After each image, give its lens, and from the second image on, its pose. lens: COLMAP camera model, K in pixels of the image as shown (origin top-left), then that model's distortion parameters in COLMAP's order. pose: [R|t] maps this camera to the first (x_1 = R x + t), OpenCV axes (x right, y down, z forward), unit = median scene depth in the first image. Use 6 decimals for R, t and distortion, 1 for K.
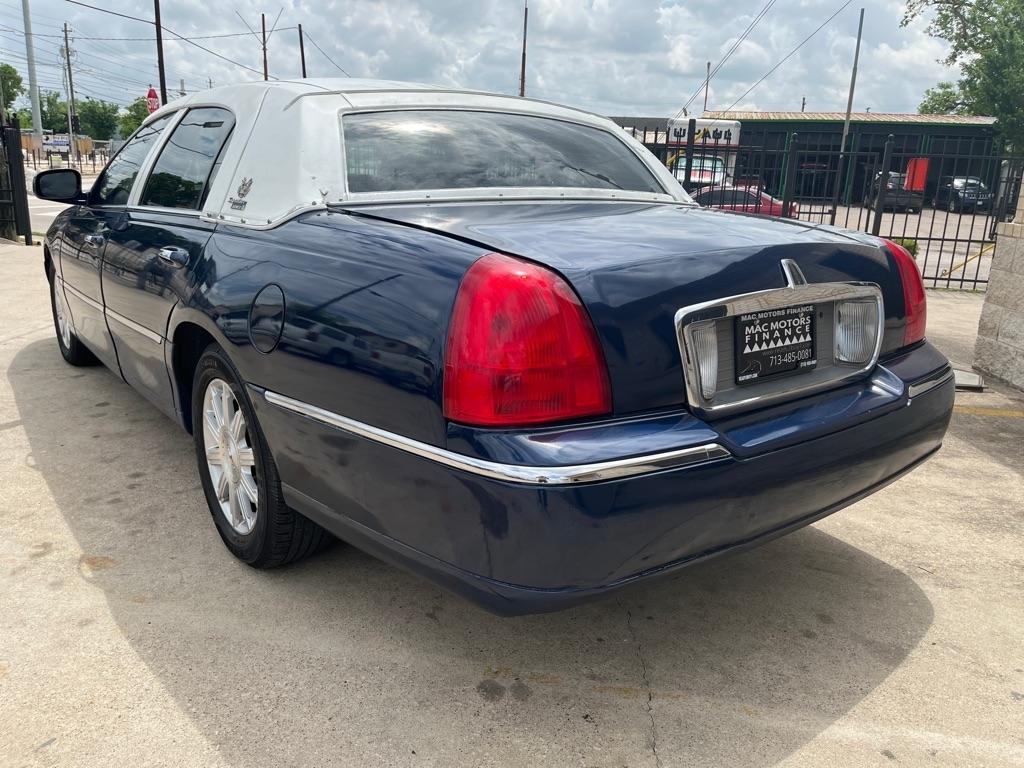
lens RADIAL K [[775.3, 0, 520.0], [0, 775.3, 384.4], [0, 0, 1]] dist [0.069712, -0.110309]
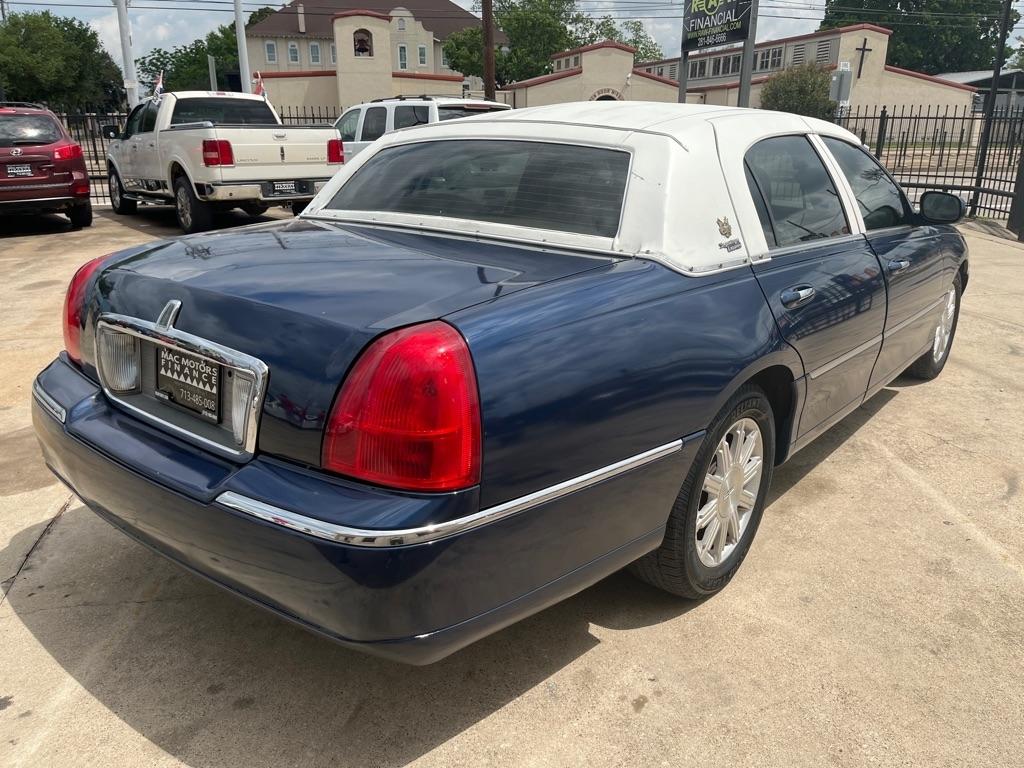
lens RADIAL K [[777.1, 0, 513.9], [0, 777.1, 388.0], [0, 0, 1]] dist [0.069993, -0.111013]
pose [[0.217556, 0.278001, -0.935620, 1.233668], [-0.254813, 0.941514, 0.220501, -0.336703], [0.942199, 0.190437, 0.275670, 0.987903]]
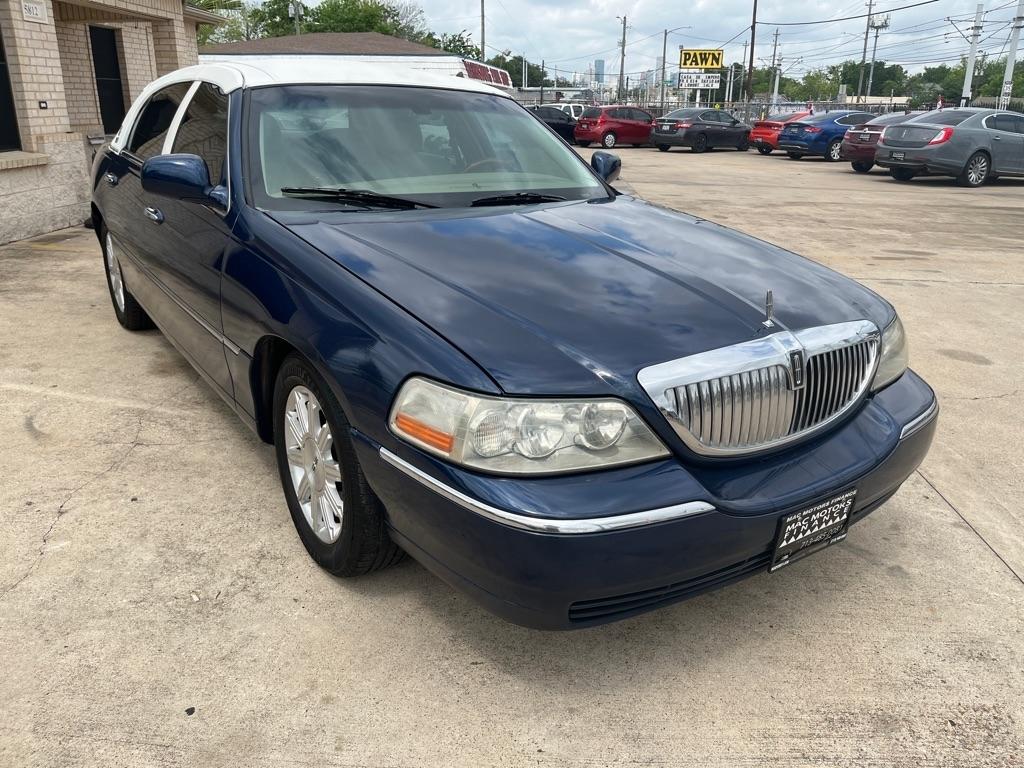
lens RADIAL K [[776.9, 0, 518.3], [0, 776.9, 383.3], [0, 0, 1]] dist [0.073775, -0.113371]
pose [[-0.996993, -0.067779, 0.037563, -0.906053], [-0.034220, 0.820000, 0.571339, -1.043646], [-0.069527, 0.568336, -0.819854, 3.474043]]
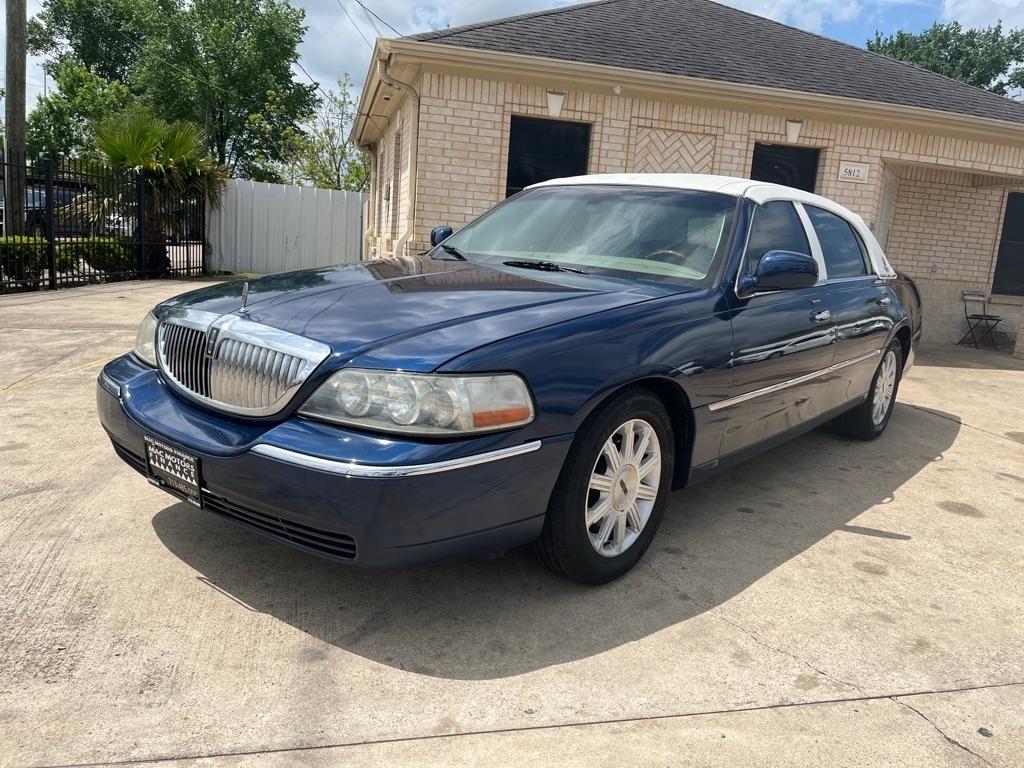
lens RADIAL K [[771.4, 0, 514.2], [0, 771.4, 386.3], [0, 0, 1]] dist [0.072664, -0.108437]
pose [[-0.211583, -0.230572, 0.949773, -2.334536], [0.178690, 0.946269, 0.269529, -0.712393], [-0.960886, 0.226743, -0.159014, 2.483804]]
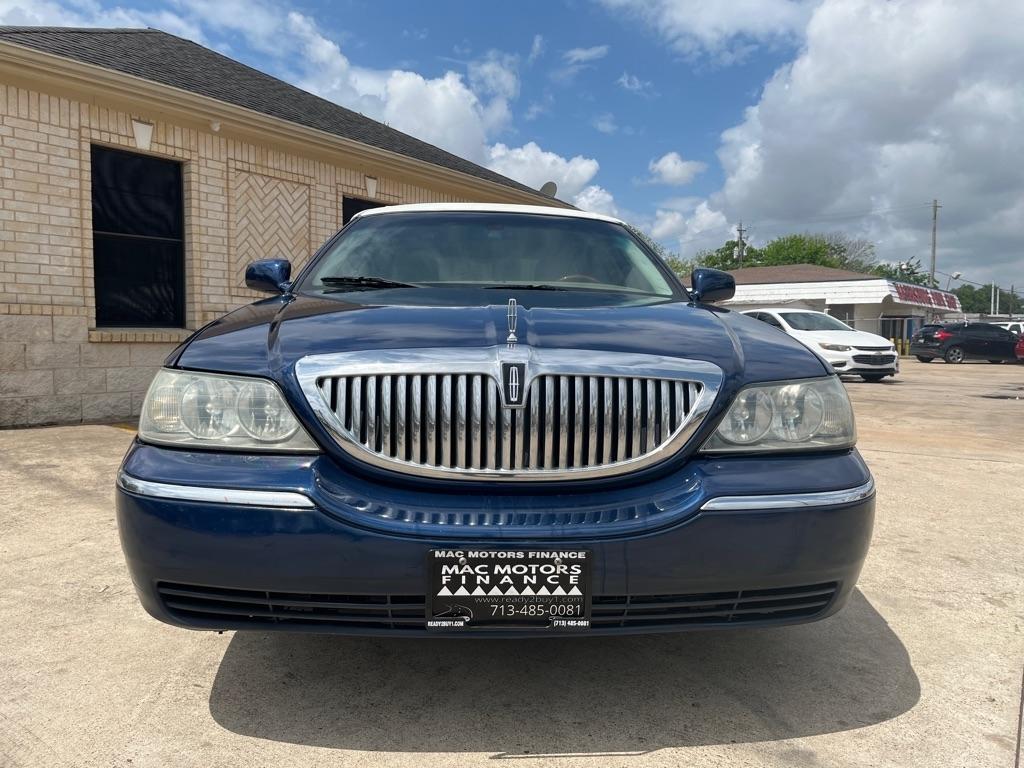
lens RADIAL K [[771.4, 0, 514.2], [0, 771.4, 386.3], [0, 0, 1]] dist [0.072664, -0.108437]
pose [[-0.818990, -0.082064, 0.567910, -1.607310], [0.113779, 0.946843, 0.300902, -0.770422], [-0.562415, 0.311052, -0.766118, 3.264260]]
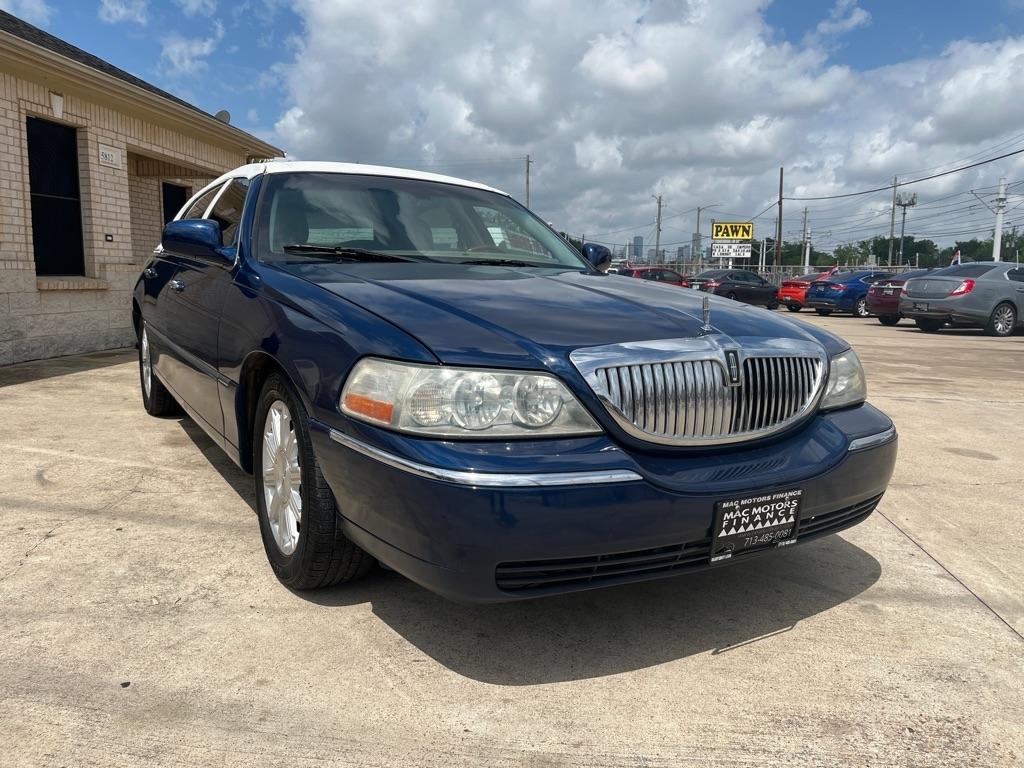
lens RADIAL K [[771.4, 0, 514.2], [0, 771.4, 386.3], [0, 0, 1]] dist [0.072664, -0.108437]
pose [[-0.991562, -0.069968, 0.109130, -1.033909], [-0.020820, 0.916857, 0.398672, -0.897117], [-0.127951, 0.393036, -0.910577, 3.594763]]
